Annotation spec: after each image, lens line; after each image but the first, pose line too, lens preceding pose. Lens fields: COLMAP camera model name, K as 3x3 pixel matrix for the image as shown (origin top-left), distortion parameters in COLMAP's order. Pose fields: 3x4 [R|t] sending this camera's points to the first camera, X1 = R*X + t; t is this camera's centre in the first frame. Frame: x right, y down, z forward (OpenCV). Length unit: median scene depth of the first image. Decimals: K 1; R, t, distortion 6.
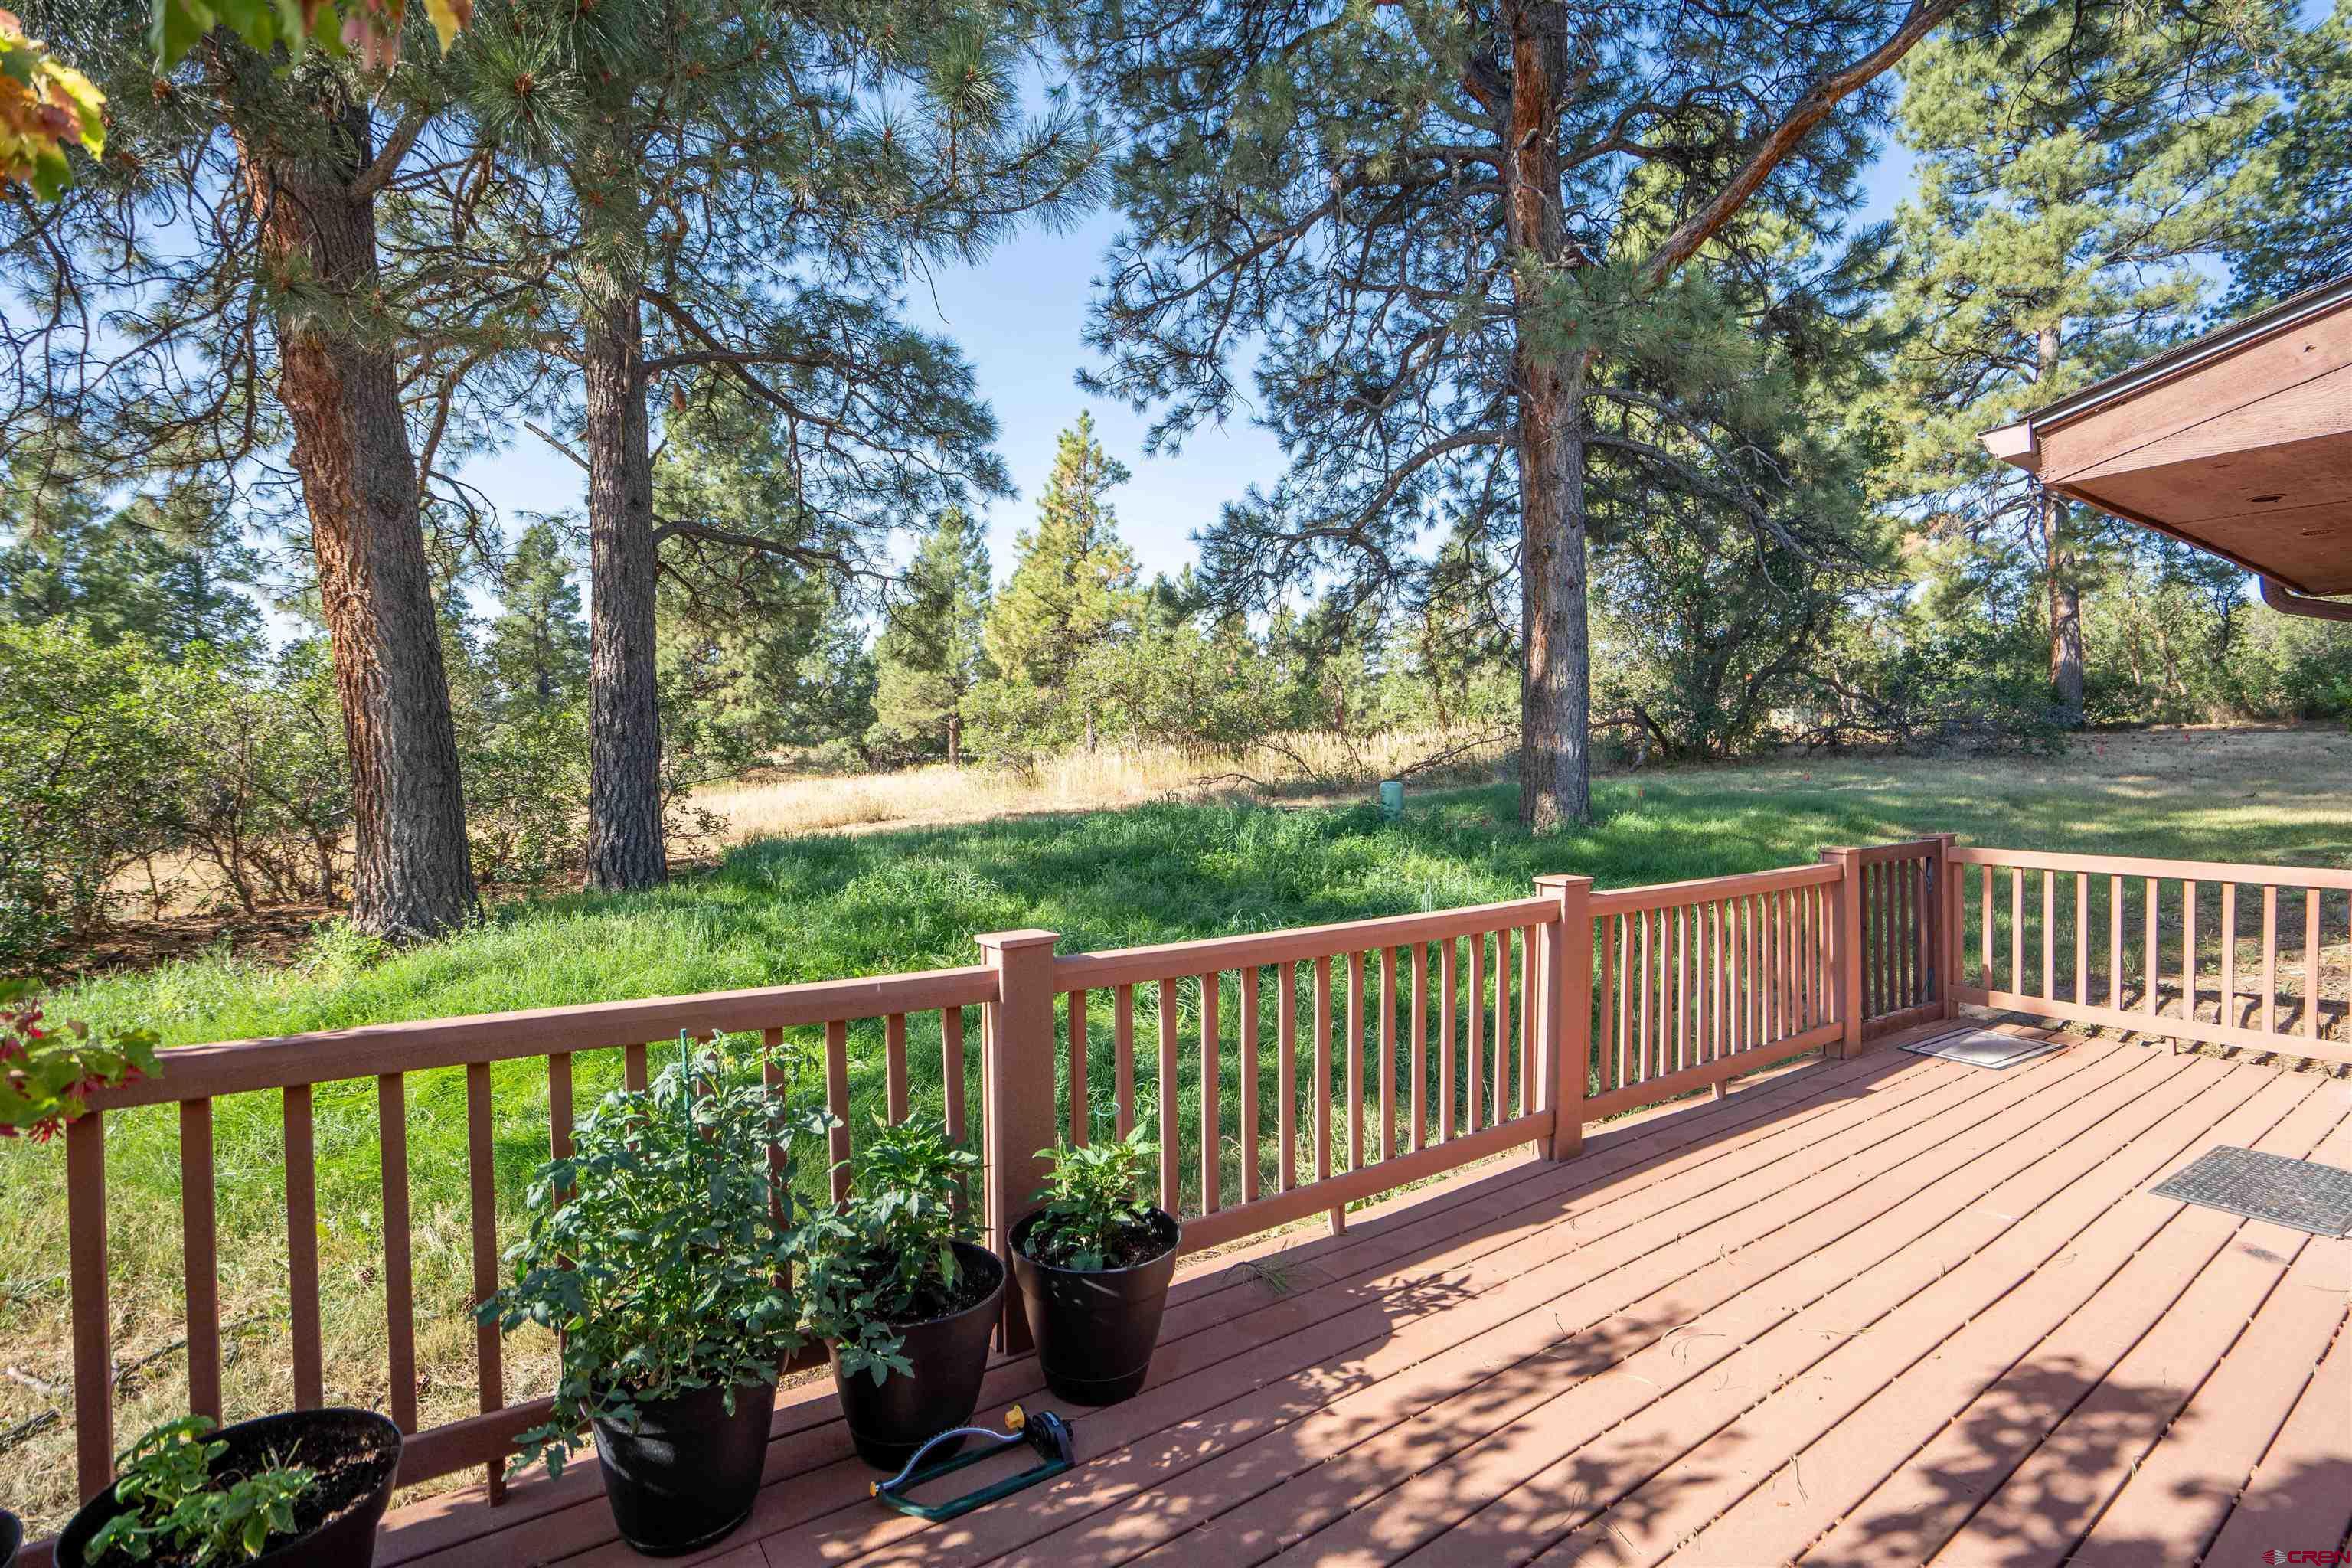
lens RADIAL K [[1110.0, 0, 1149.1], [0, 1110.0, 789.5], [0, 0, 1]] dist [-0.061761, 0.022155]
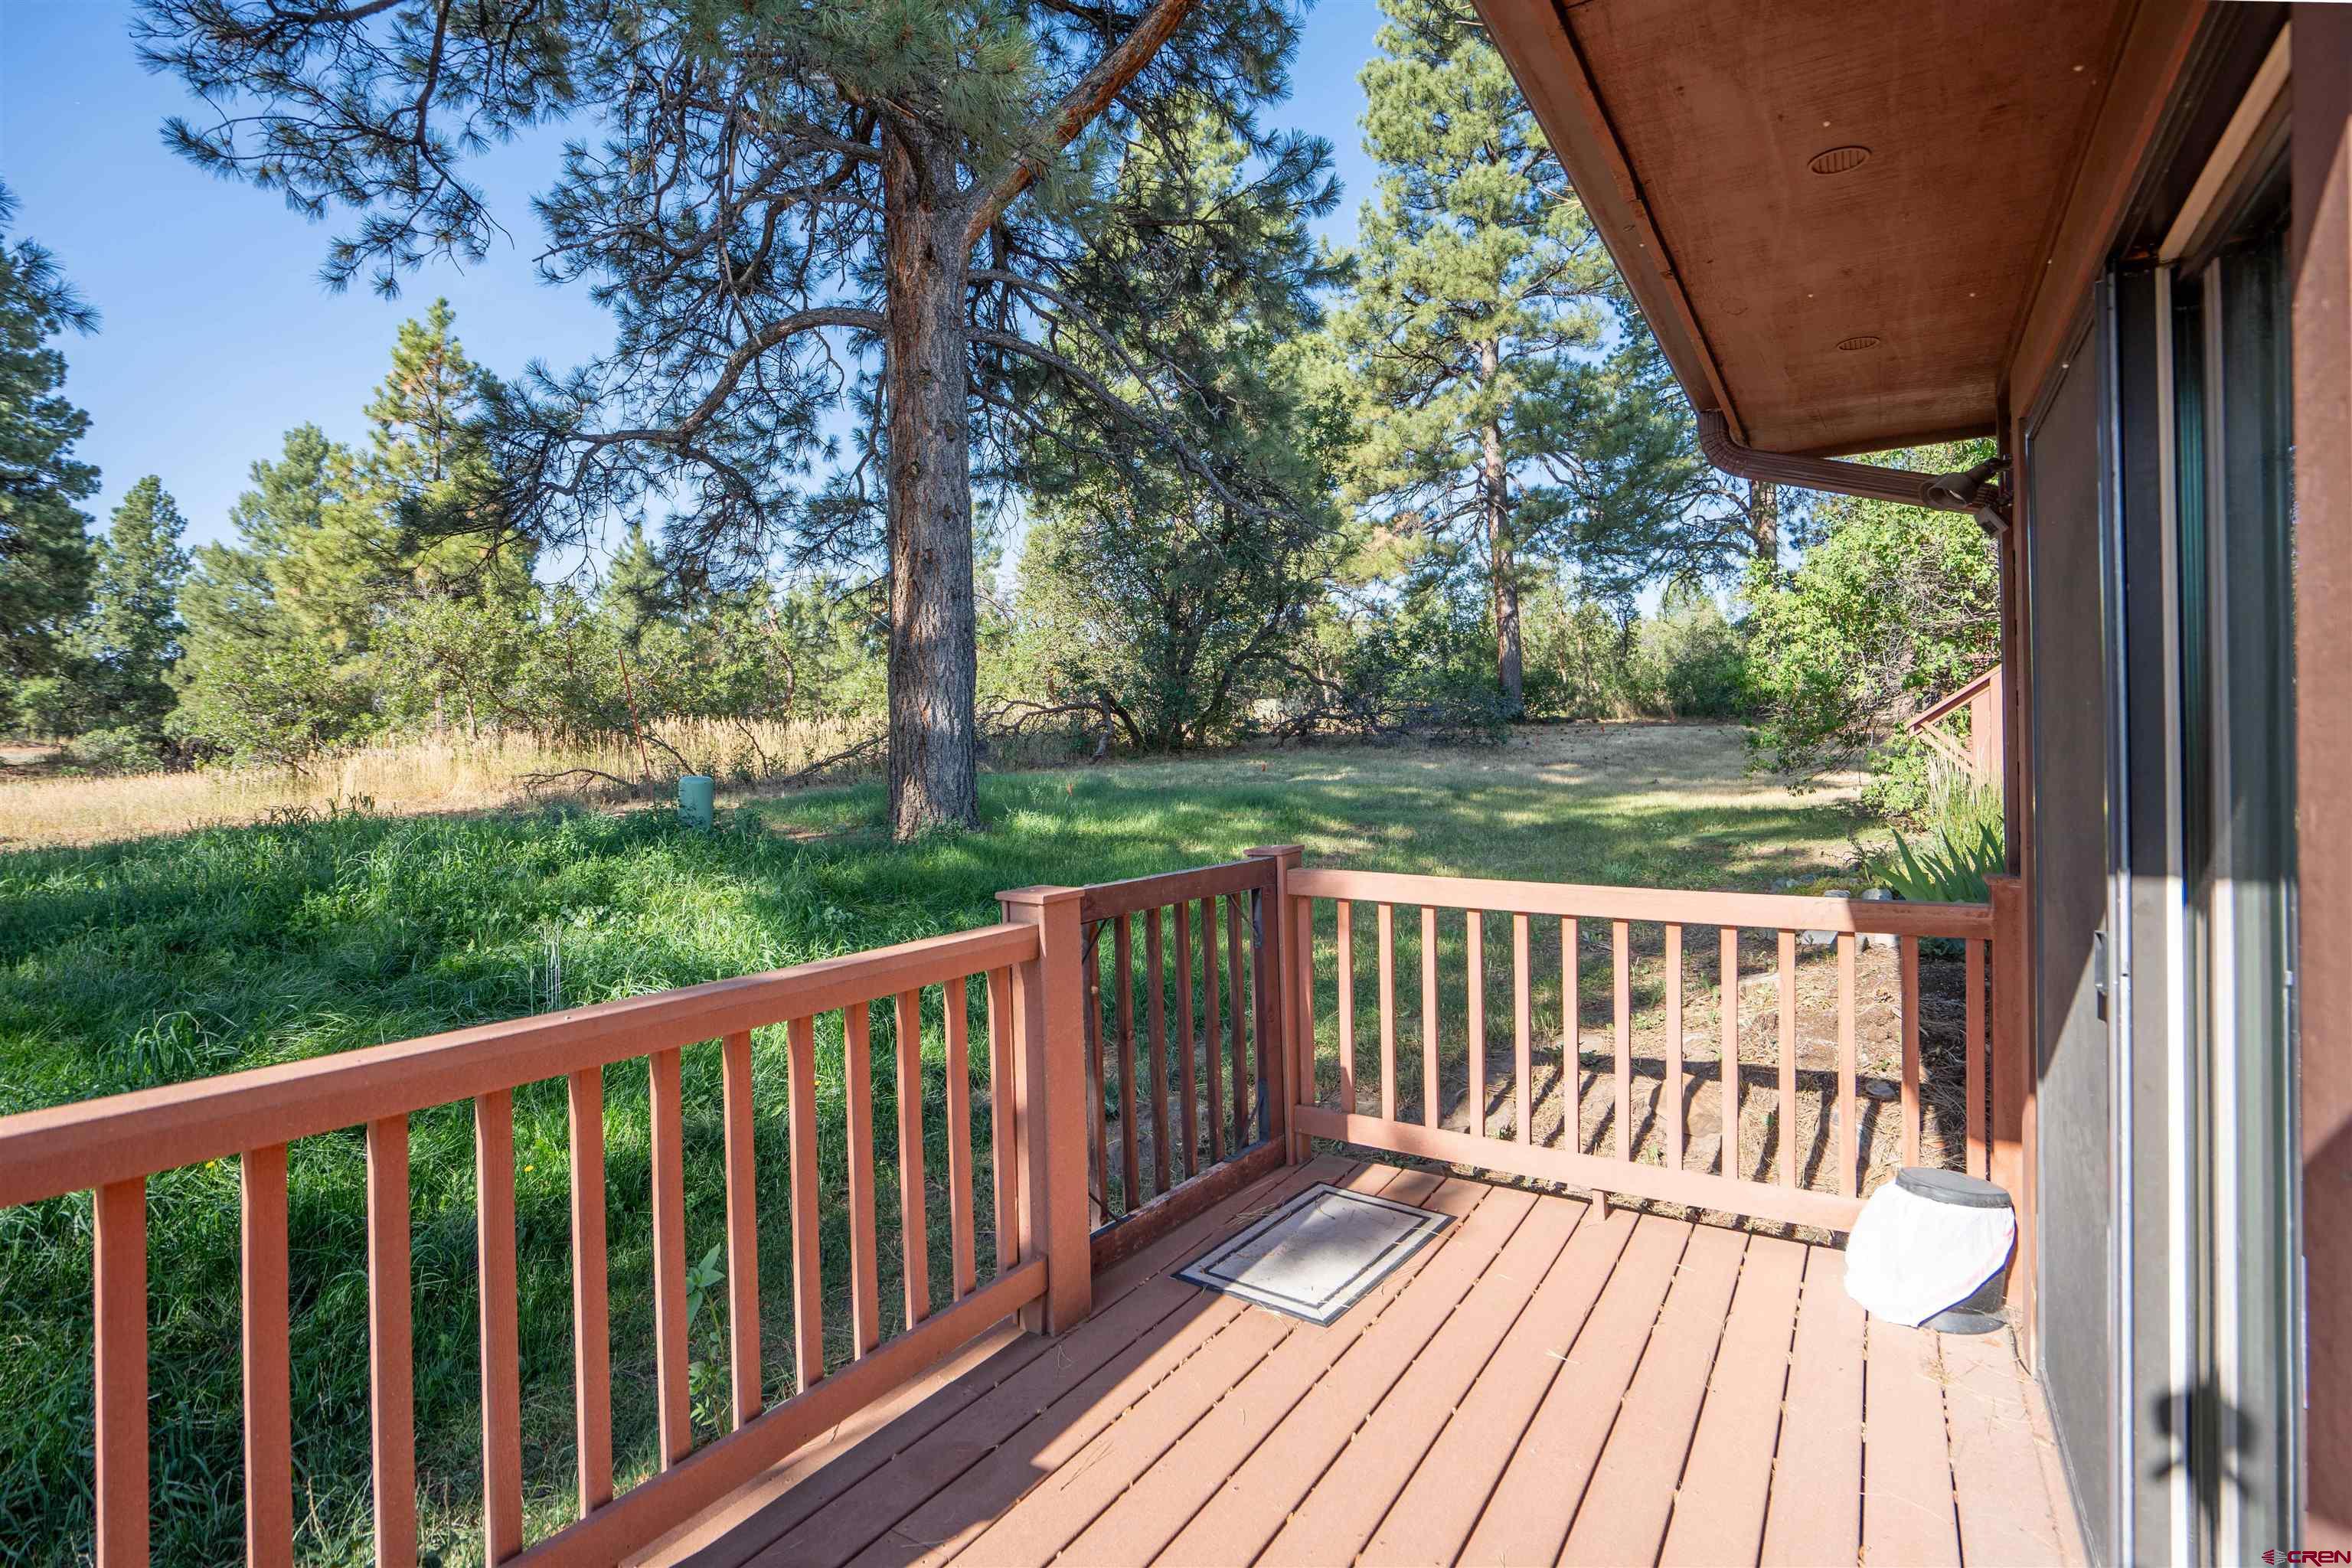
lens RADIAL K [[1128.5, 0, 1162.1], [0, 1128.5, 755.1], [0, 0, 1]] dist [-0.062944, 0.025558]
pose [[0.921914, -0.002847, 0.387384, 0.189143], [0.014651, 0.999514, -0.027521, 0.003108], [-0.387117, 0.031048, 0.921508, 0.198438]]
